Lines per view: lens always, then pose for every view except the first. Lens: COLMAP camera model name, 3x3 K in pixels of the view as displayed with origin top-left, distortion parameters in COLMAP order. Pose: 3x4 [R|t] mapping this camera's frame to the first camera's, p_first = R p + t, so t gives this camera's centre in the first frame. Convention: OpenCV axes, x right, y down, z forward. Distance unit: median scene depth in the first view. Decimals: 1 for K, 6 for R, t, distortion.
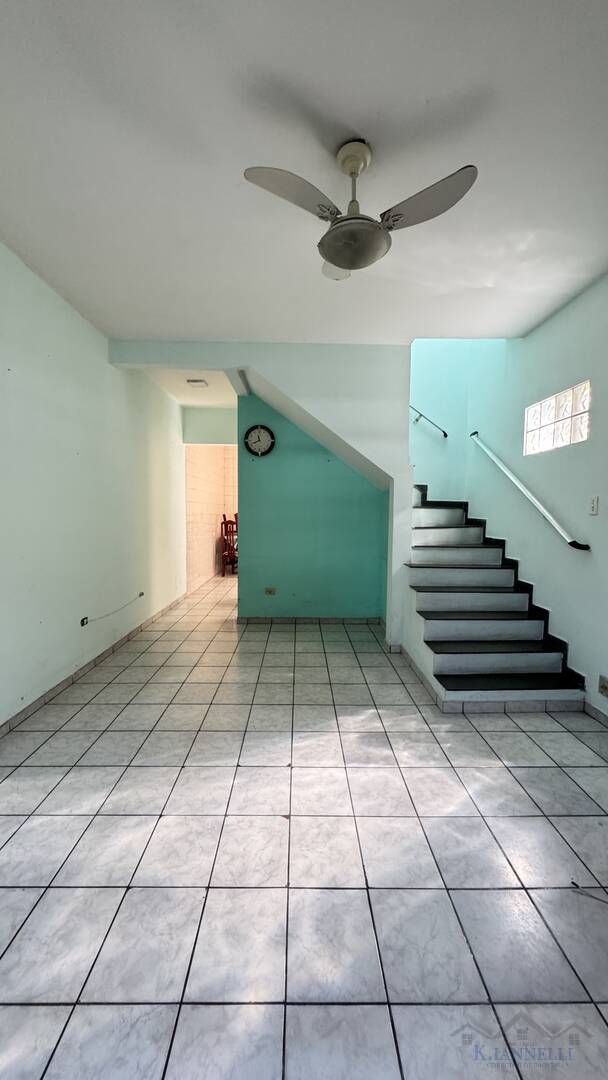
lens RADIAL K [[426.7, 0, 305.9], [0, 426.7, 547.0], [0, 0, 1]] dist [-0.007738, 0.001627]
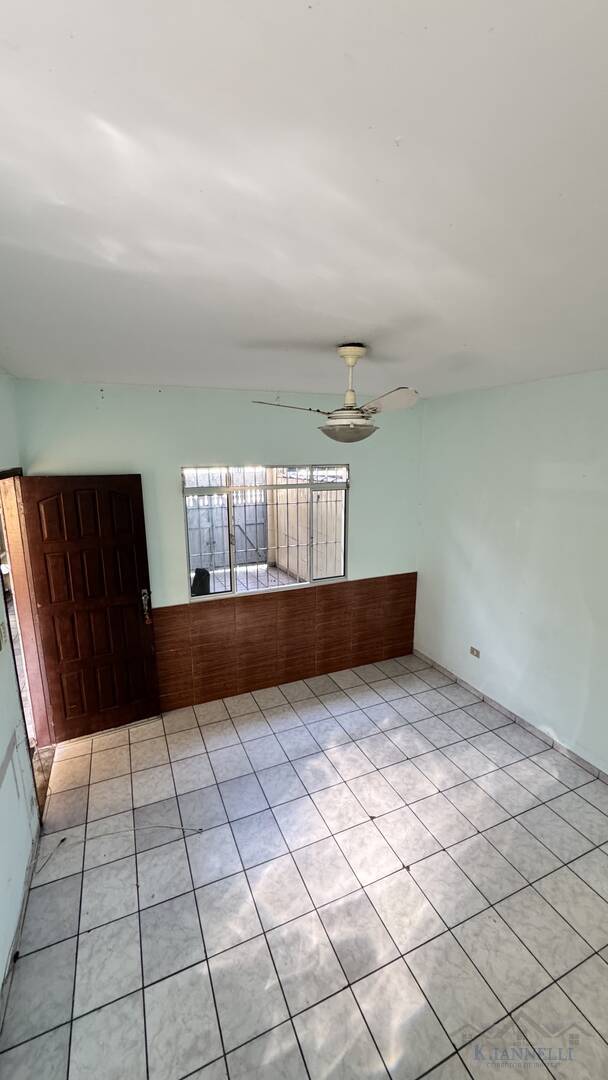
lens RADIAL K [[426.7, 0, 308.1], [0, 426.7, 541.2], [0, 0, 1]] dist [-0.007738, 0.001627]
pose [[-0.920027, 0.076417, -0.384332, 0.639249], [-0.035128, 0.960768, 0.275121, -0.675973], [0.390278, 0.266619, -0.881248, 1.898584]]
